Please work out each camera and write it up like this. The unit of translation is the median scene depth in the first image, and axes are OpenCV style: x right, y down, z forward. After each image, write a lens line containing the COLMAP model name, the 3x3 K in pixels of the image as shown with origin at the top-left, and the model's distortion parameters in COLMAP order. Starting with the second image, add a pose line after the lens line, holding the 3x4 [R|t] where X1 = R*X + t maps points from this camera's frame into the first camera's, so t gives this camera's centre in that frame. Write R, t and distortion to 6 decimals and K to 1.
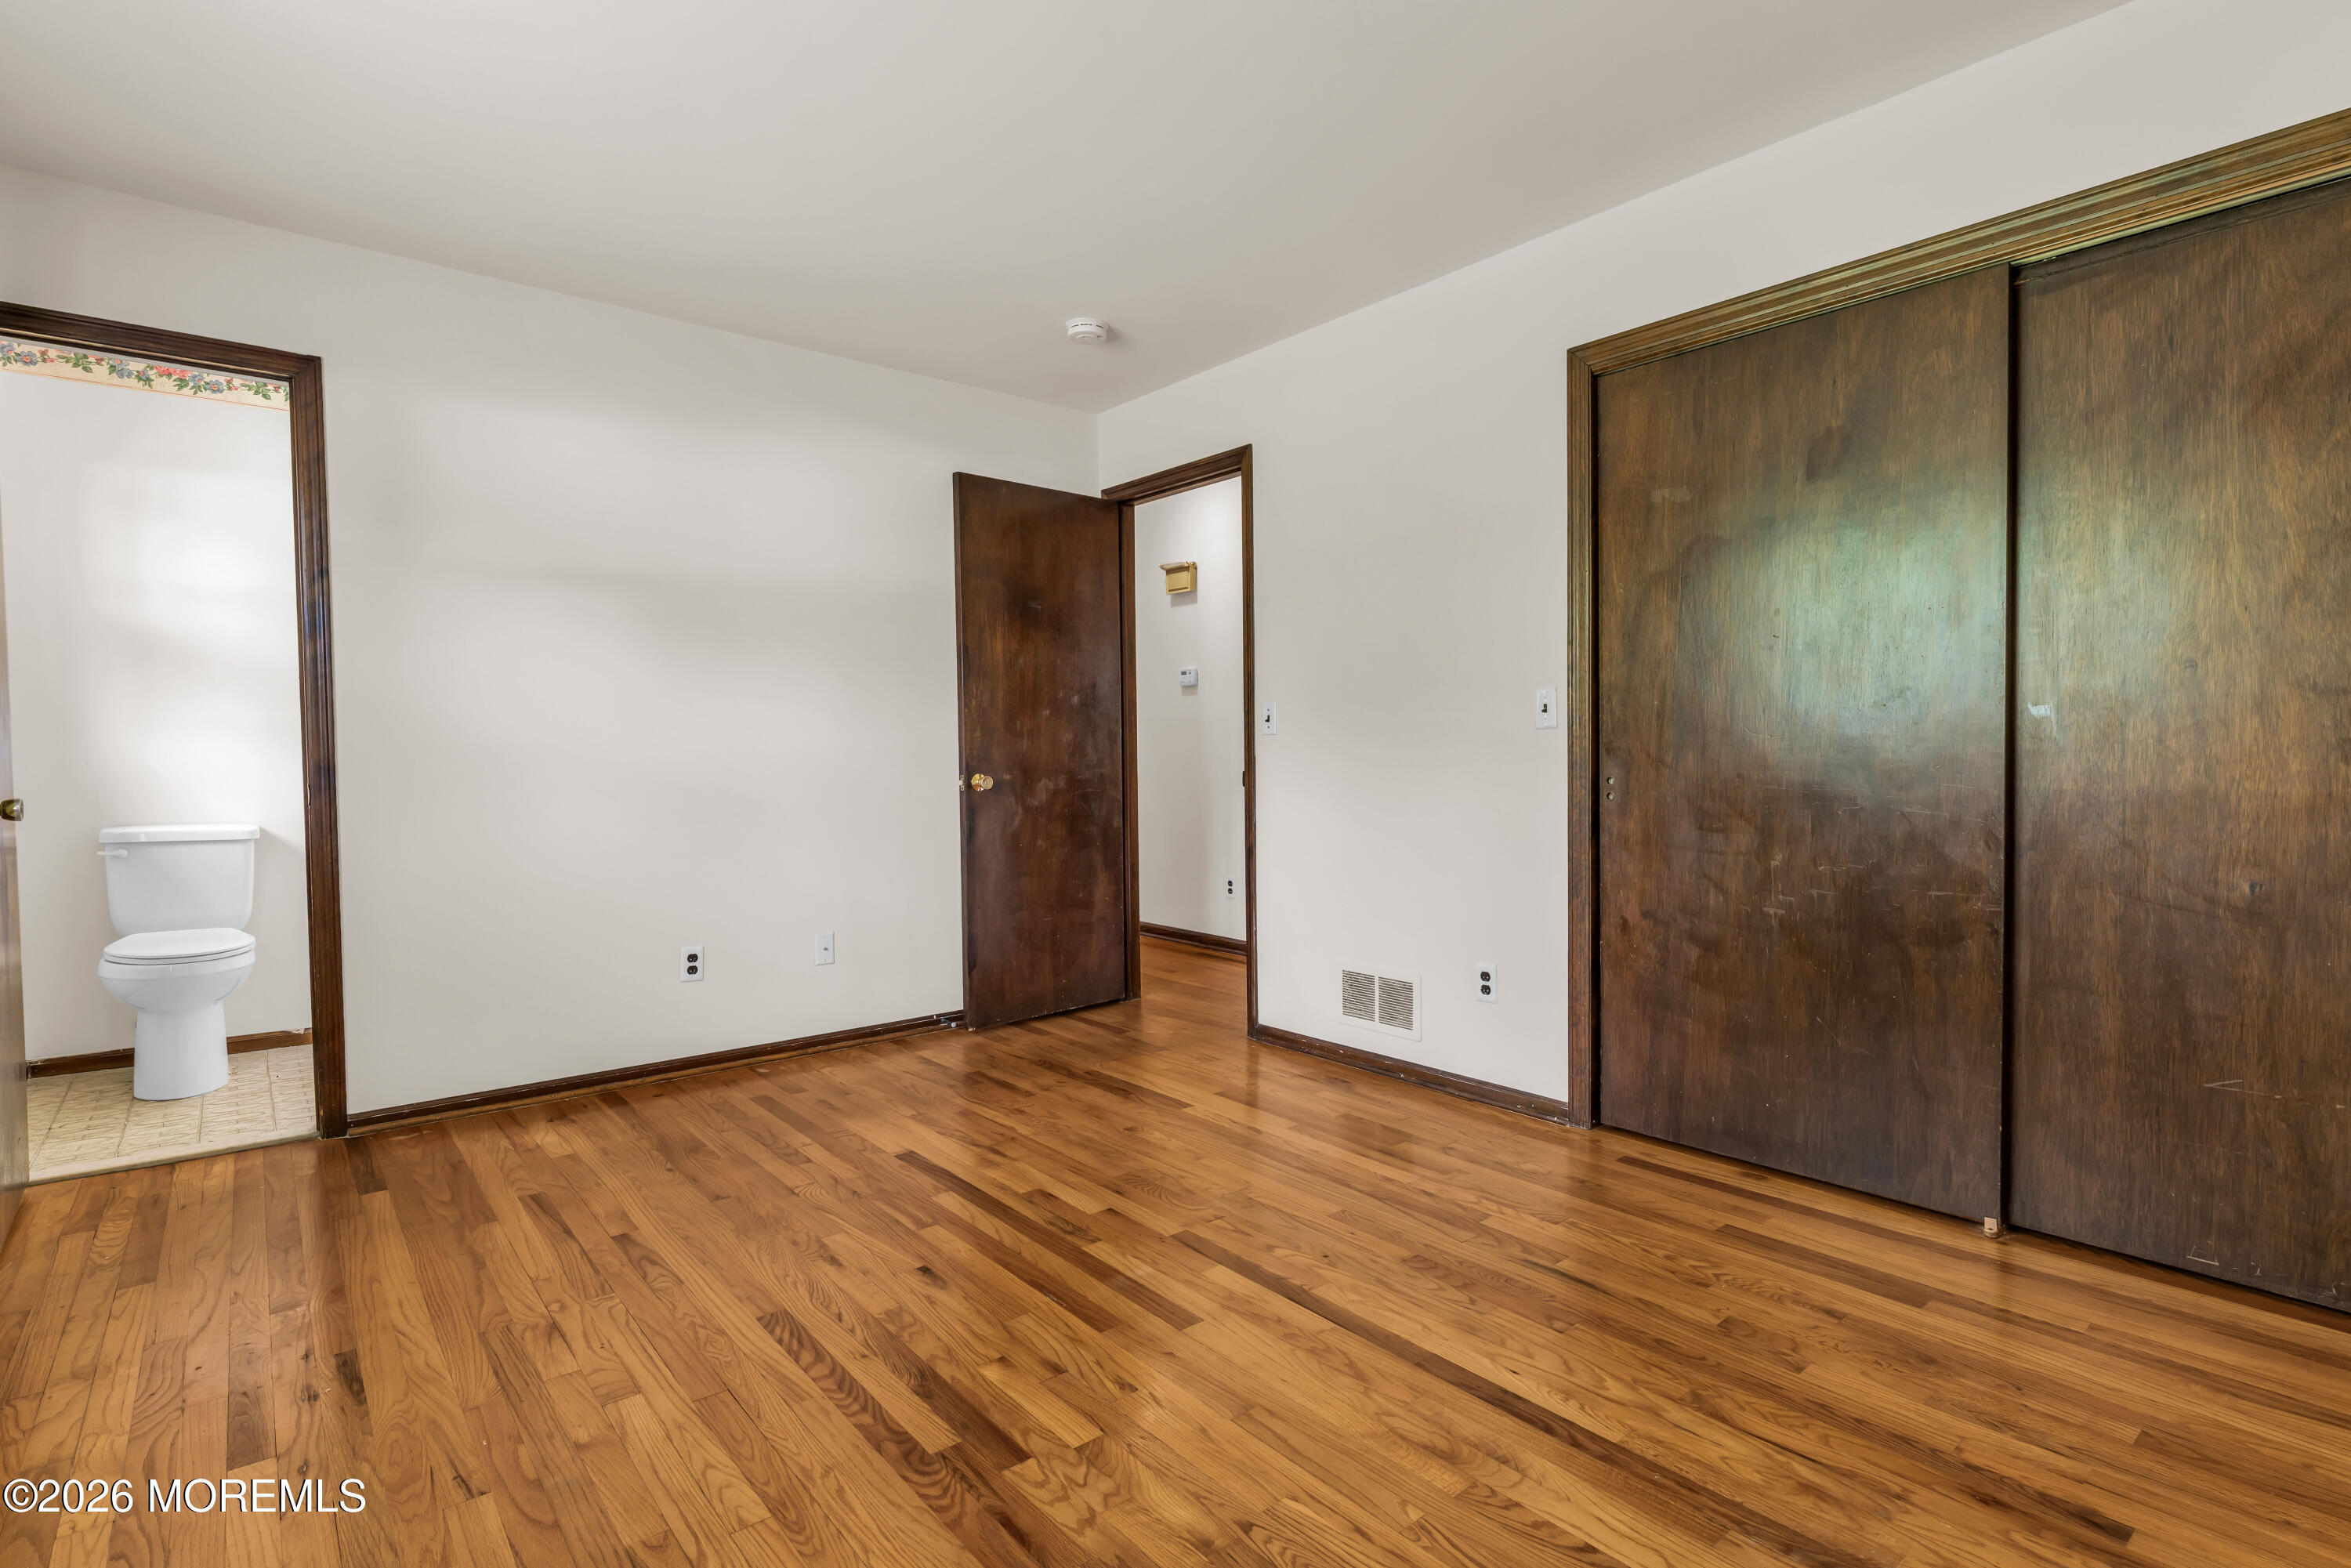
lens RADIAL K [[1103.2, 0, 1178.2], [0, 1103.2, 782.9], [0, 0, 1]] dist [-0.001826, -0.000587]
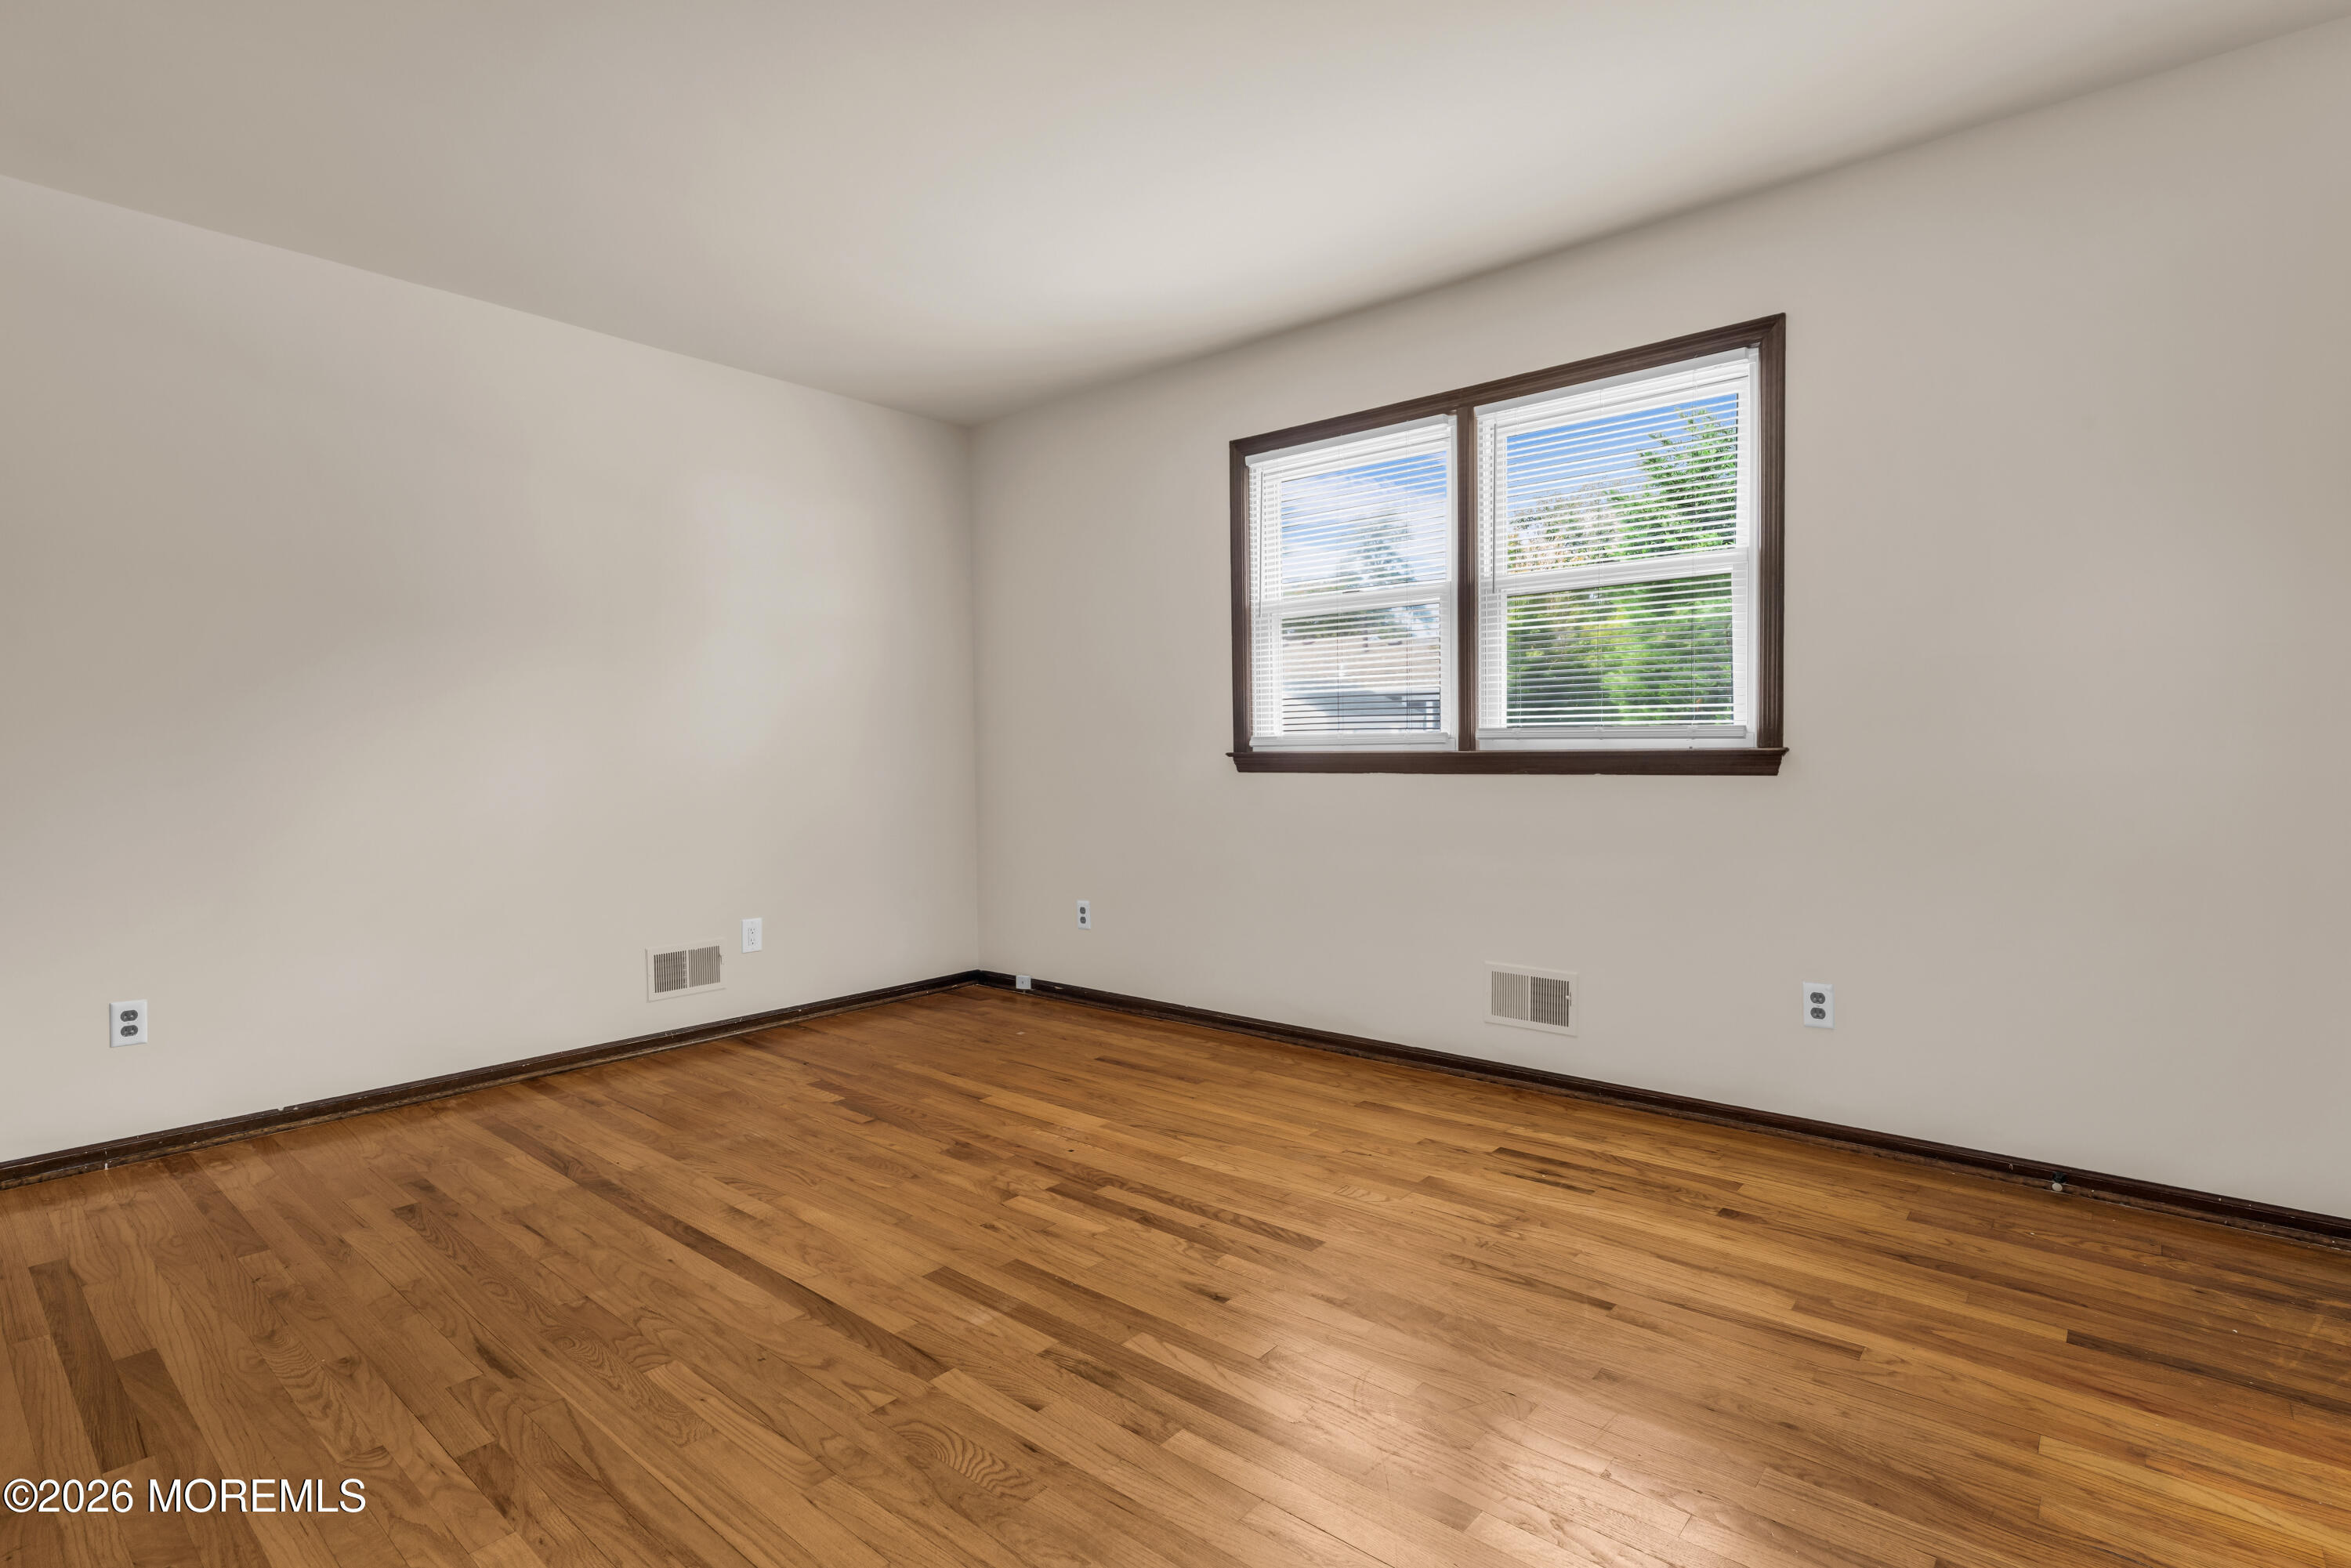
lens RADIAL K [[1103.2, 0, 1179.9], [0, 1103.2, 800.9], [0, 0, 1]] dist [-0.001826, -0.000587]
pose [[-0.984175, 0.028215, -0.174939, -0.050231], [0.015424, 0.997135, 0.074052, -0.054945], [0.176527, 0.070182, -0.981791, 2.105772]]
